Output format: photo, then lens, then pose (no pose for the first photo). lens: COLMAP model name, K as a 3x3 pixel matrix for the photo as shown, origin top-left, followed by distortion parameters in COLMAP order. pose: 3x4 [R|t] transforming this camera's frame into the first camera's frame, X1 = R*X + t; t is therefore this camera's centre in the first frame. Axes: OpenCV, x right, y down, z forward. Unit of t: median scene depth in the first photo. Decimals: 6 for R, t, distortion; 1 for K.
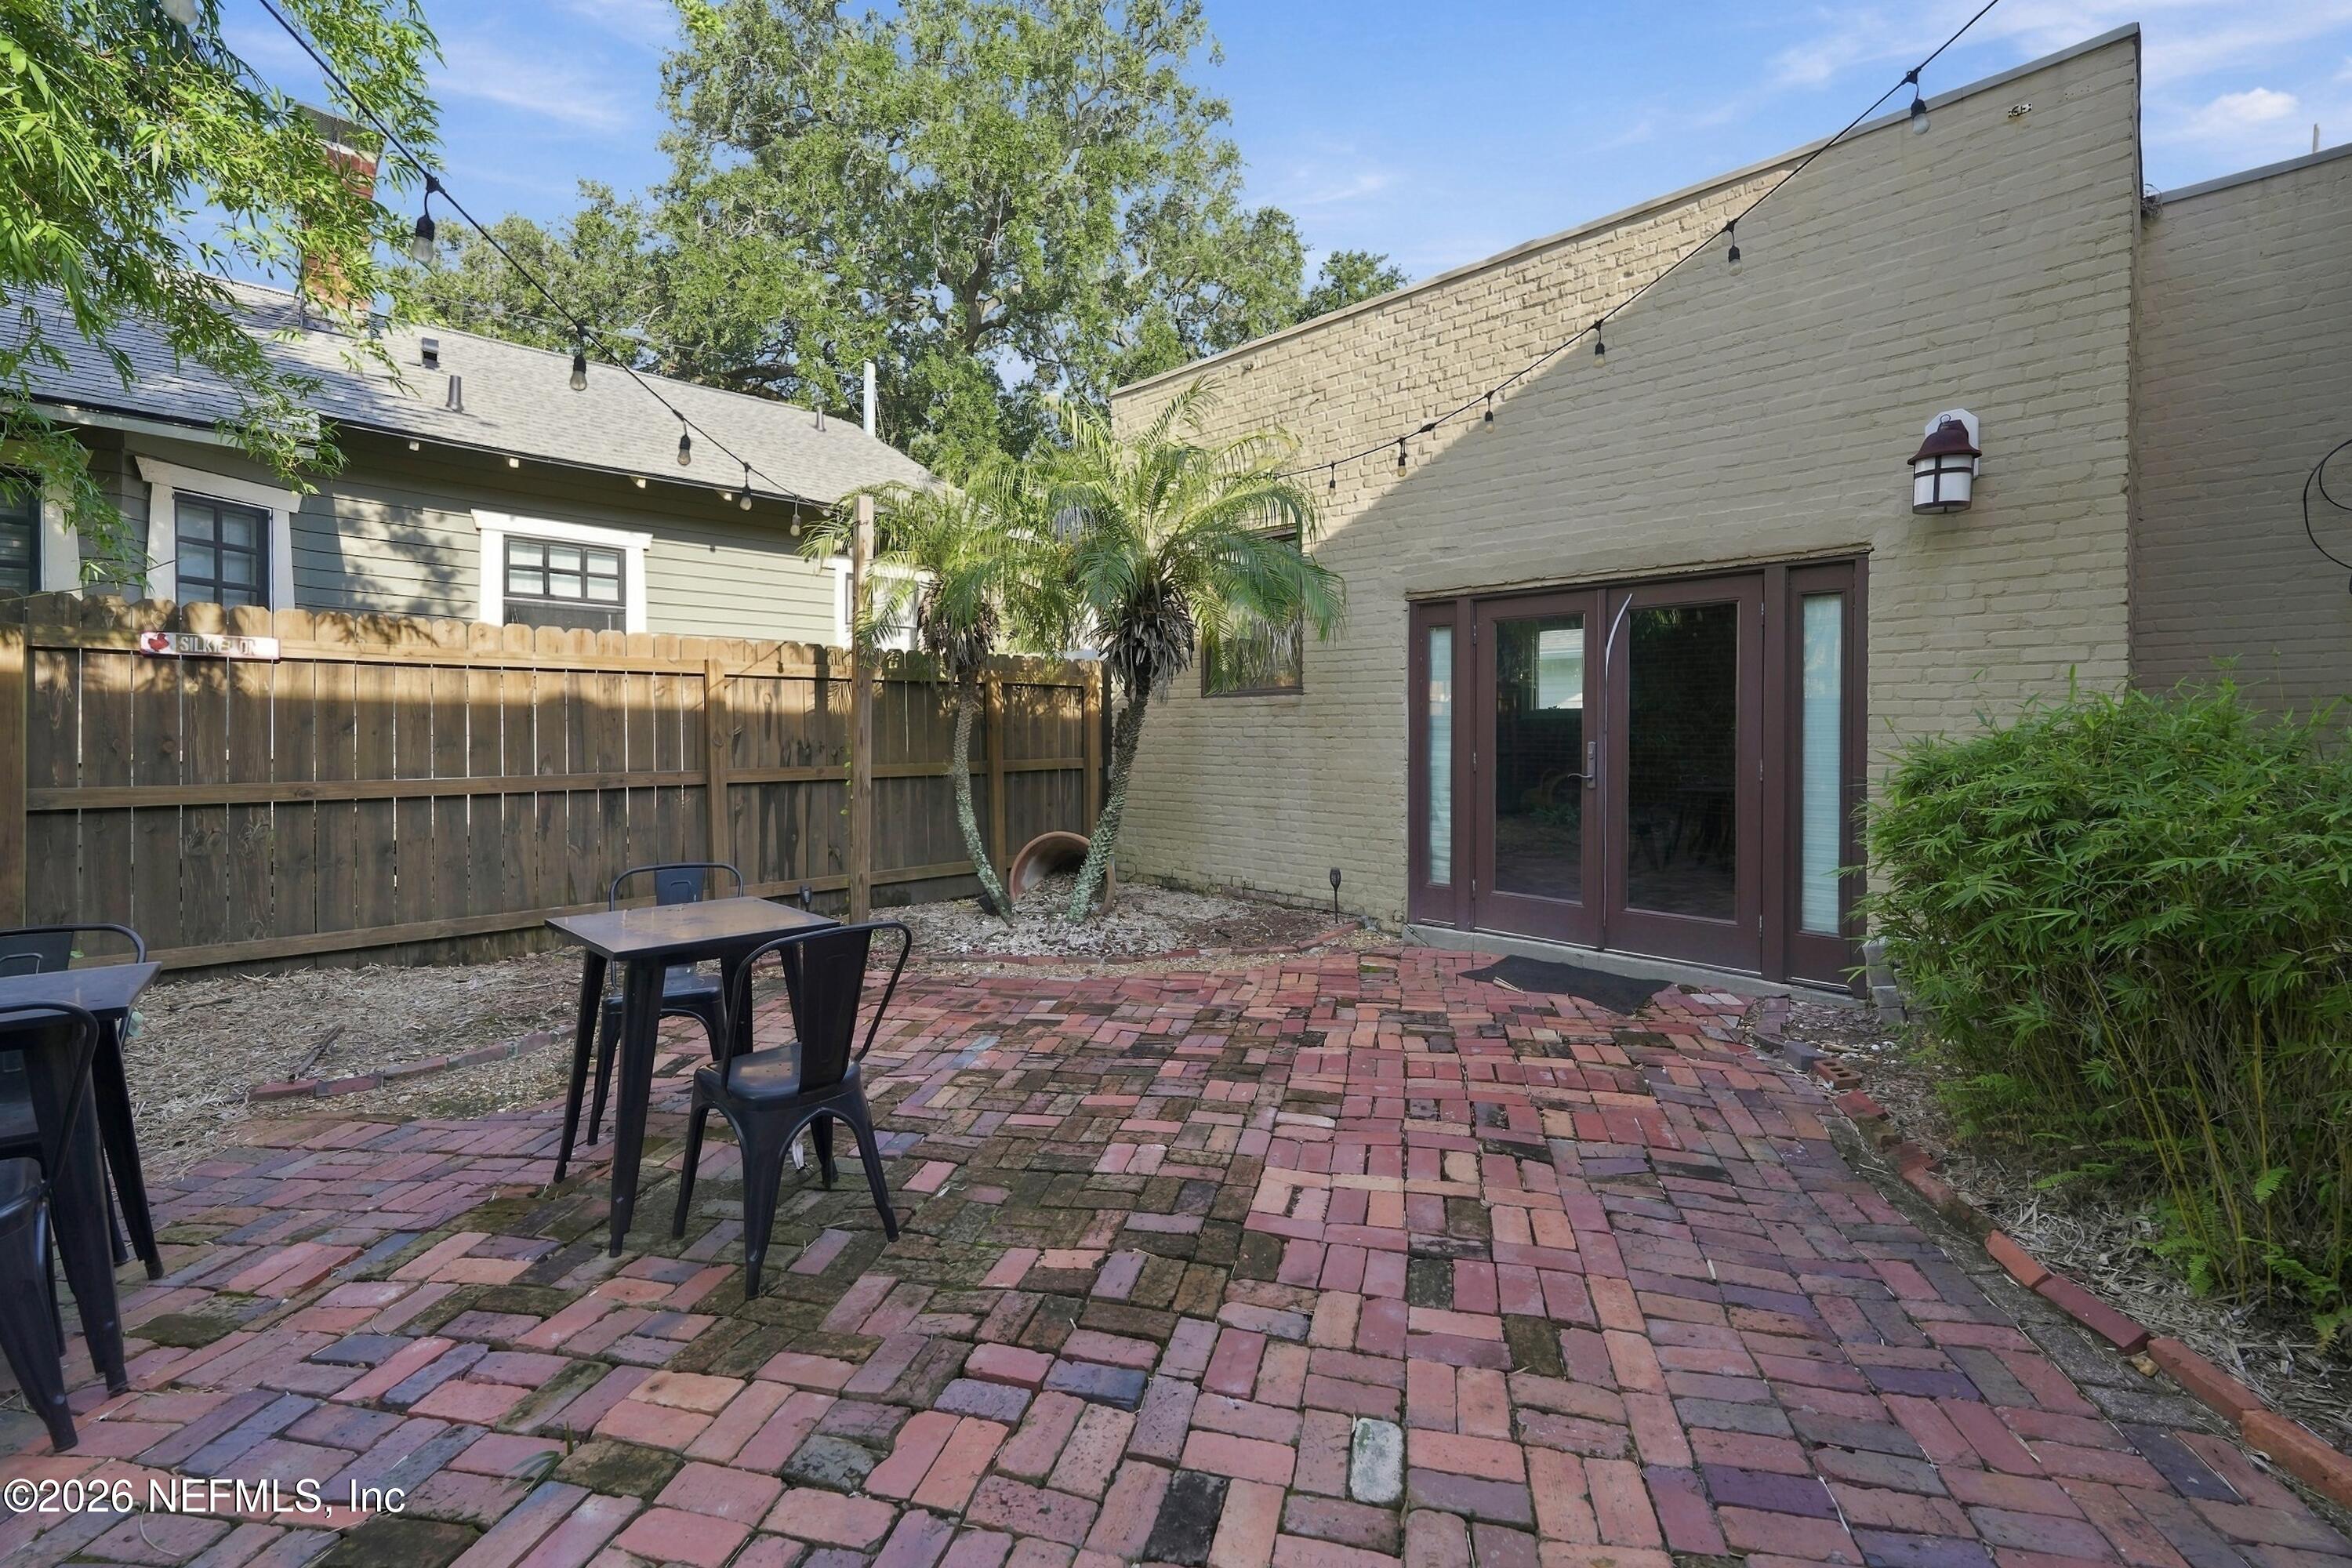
lens RADIAL K [[972.4, 0, 1184.5], [0, 972.4, 776.5], [0, 0, 1]] dist [-0.000776, 0.000540]
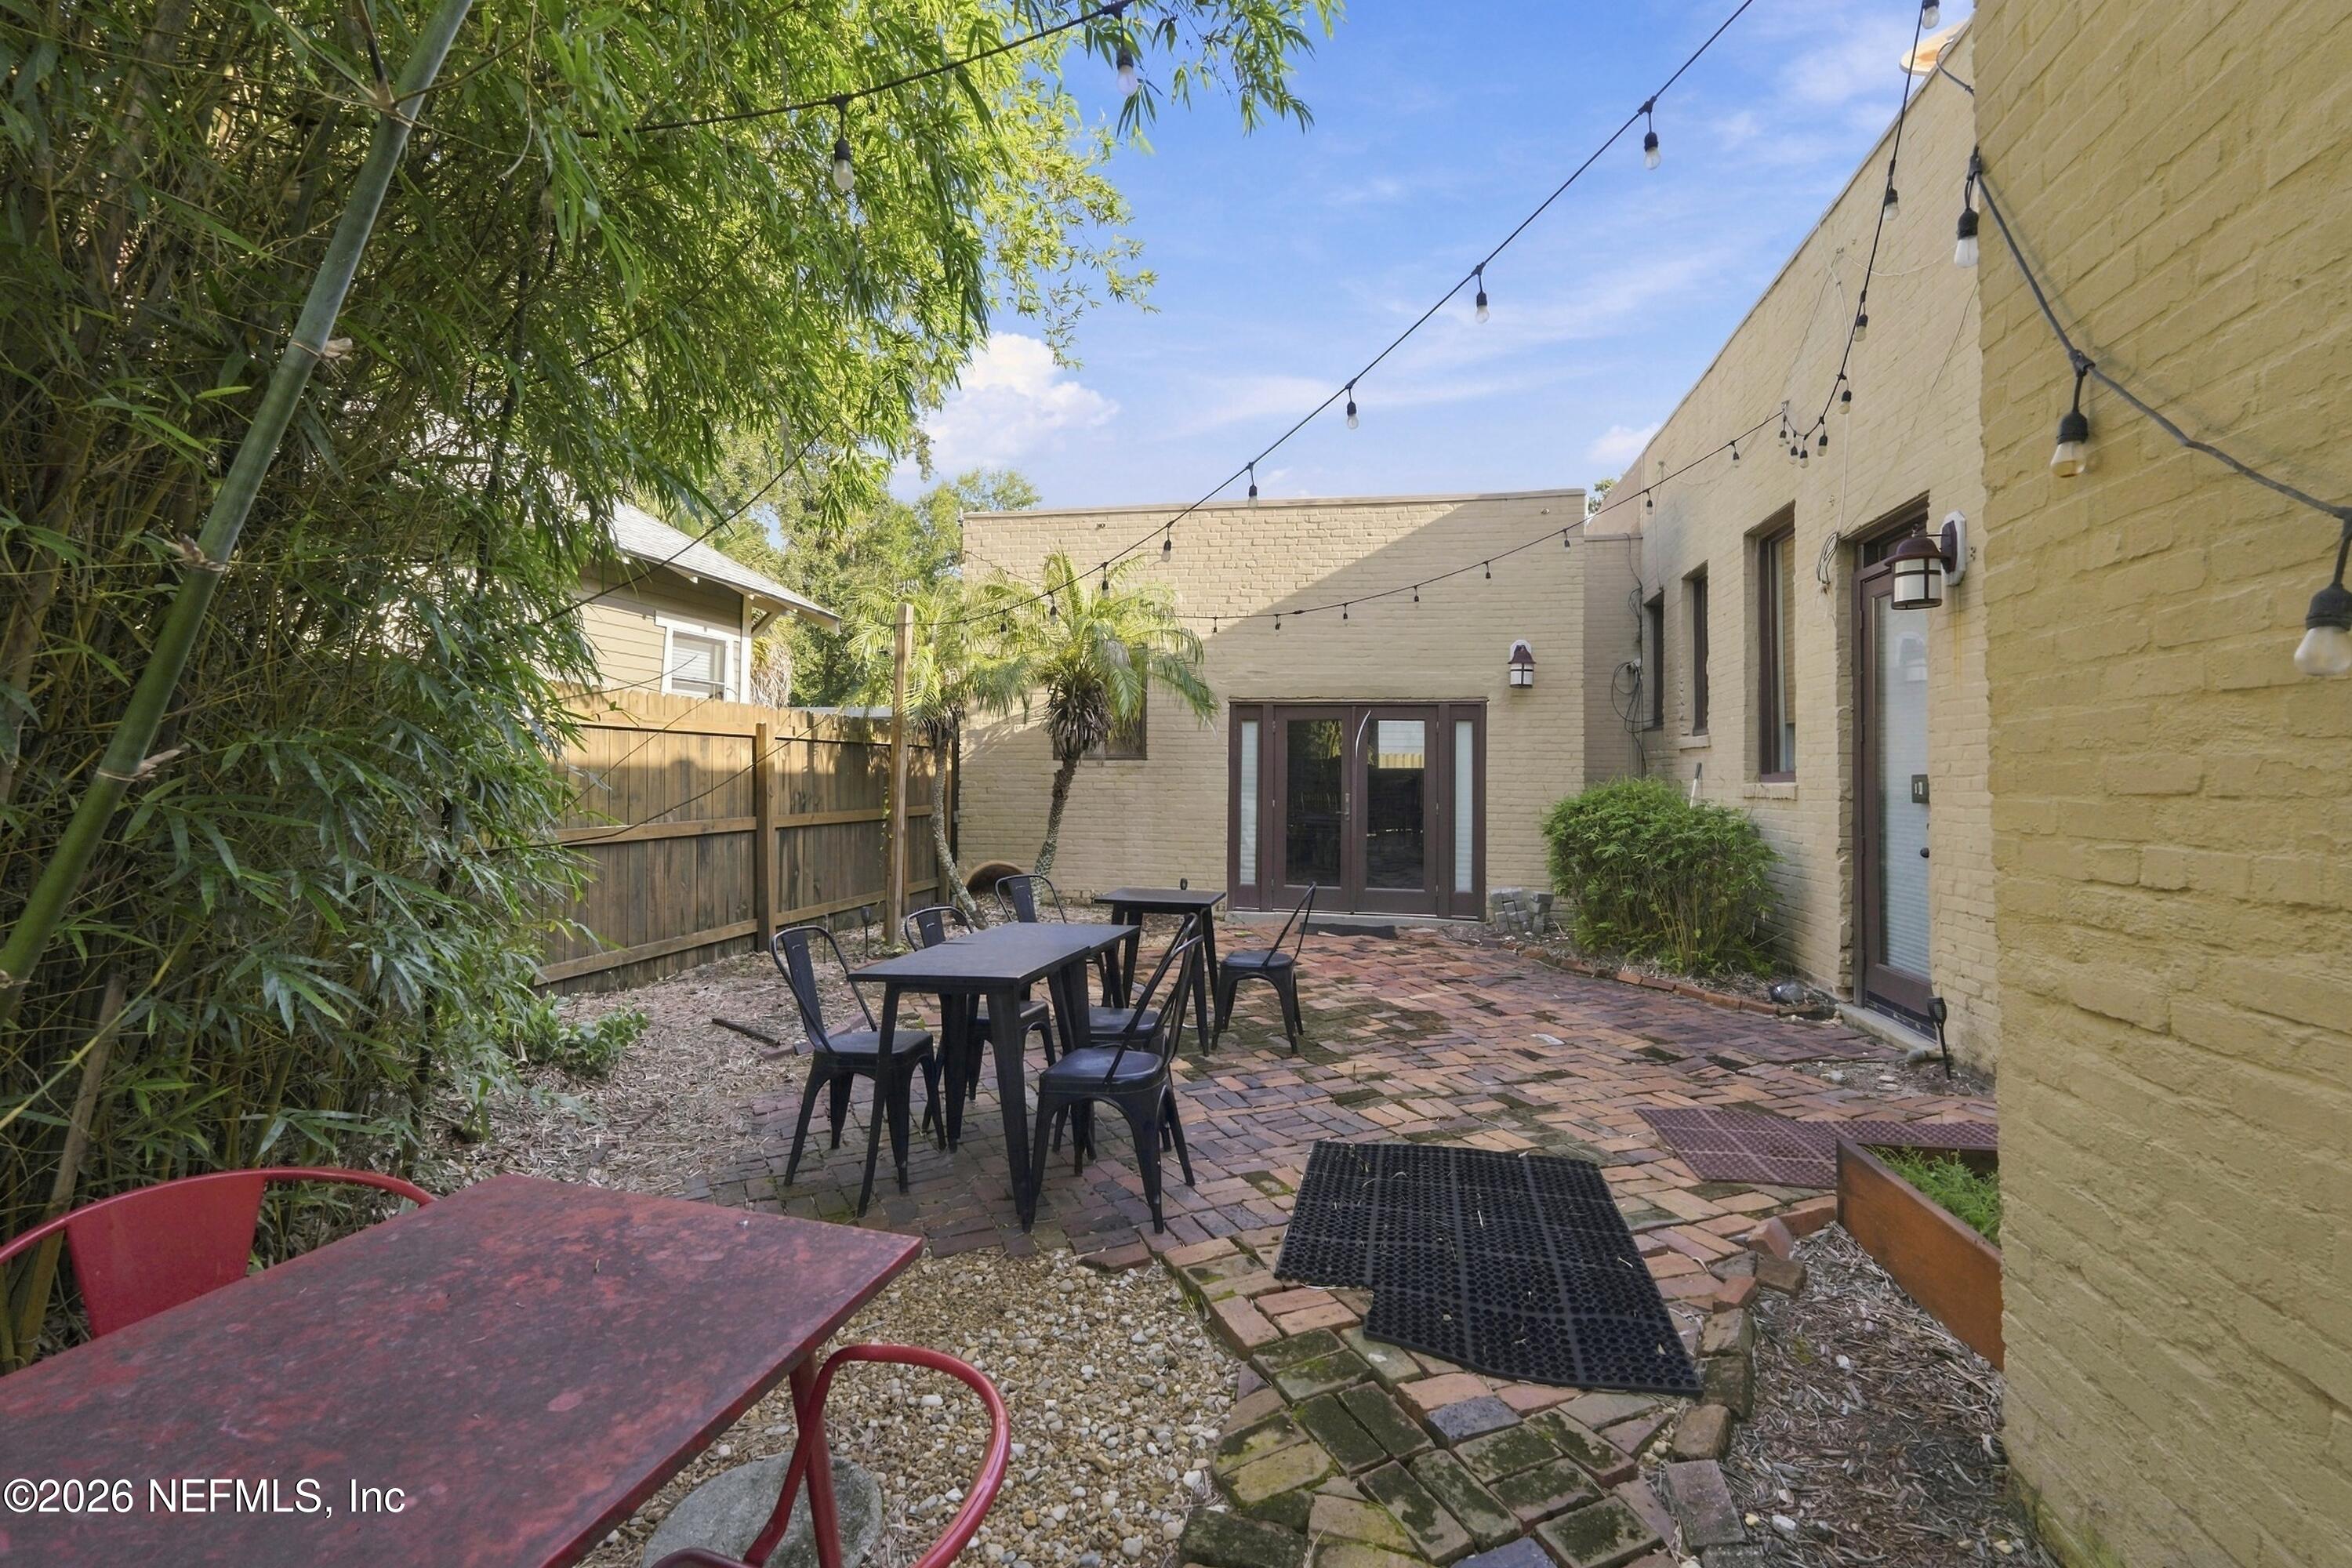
lens RADIAL K [[972.4, 0, 1184.5], [0, 972.4, 776.5], [0, 0, 1]] dist [-0.000776, 0.000540]
pose [[0.870262, 0.004827, 0.492566, -0.665495], [0.014245, 0.999287, -0.034961, -0.008953], [-0.492384, 0.037442, 0.869572, -0.354931]]
